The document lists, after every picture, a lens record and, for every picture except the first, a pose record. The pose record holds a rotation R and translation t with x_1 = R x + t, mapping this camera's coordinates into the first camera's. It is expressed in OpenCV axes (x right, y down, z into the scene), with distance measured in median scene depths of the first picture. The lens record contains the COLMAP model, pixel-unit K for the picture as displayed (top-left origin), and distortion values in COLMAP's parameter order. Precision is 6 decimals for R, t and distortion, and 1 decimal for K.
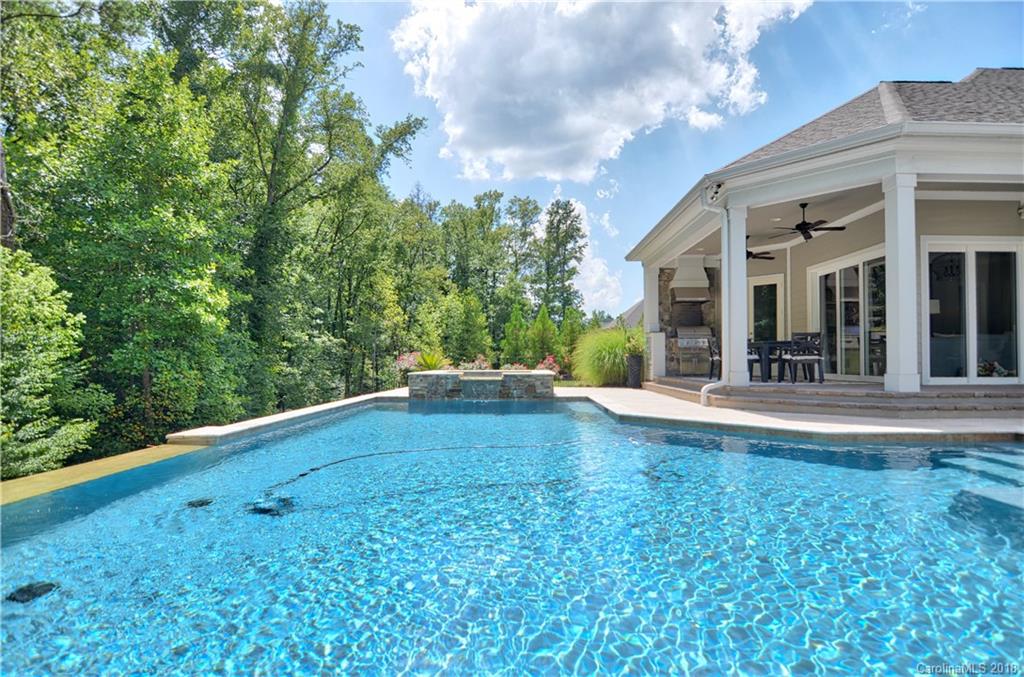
lens RADIAL K [[512.5, 0, 525.2], [0, 512.5, 356.4], [0, 0, 1]] dist [-0.034237, -0.000103]
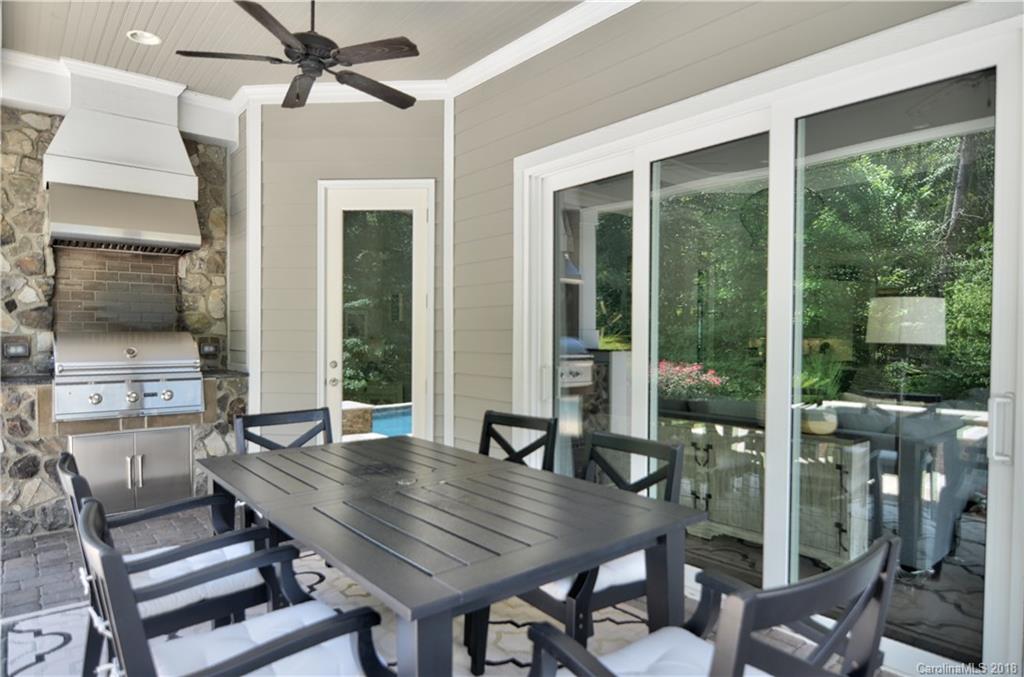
lens RADIAL K [[598.9, 0, 512.0], [0, 598.9, 338.5], [0, 0, 1]] dist [0.001463, 0.000197]
pose [[0.770396, -0.003208, 0.637557, 0.239036], [-0.006790, 0.999889, 0.013236, -0.053220], [-0.637529, -0.014526, 0.770289, 0.528218]]
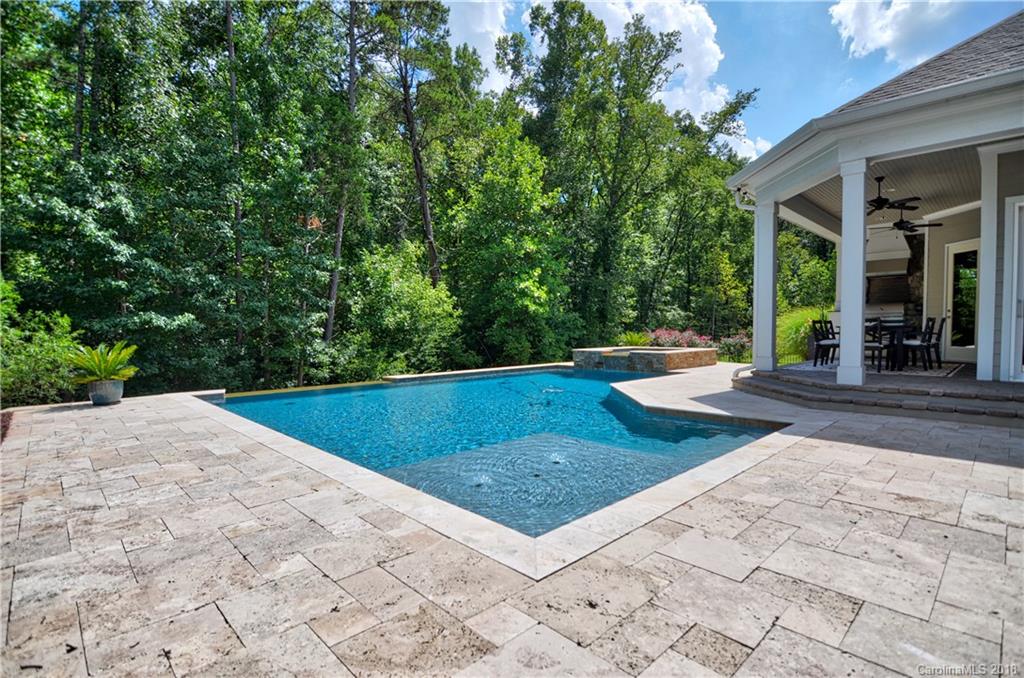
lens RADIAL K [[503.0, 0, 512.0], [0, 503.0, 339.0], [0, 0, 1]] dist [-0.024909, -0.000695]
pose [[0.694130, 0.009895, -0.719782, 0.427978], [0.010634, 0.999655, 0.023998, -0.020859], [0.719772, -0.024312, 0.693785, -0.068250]]
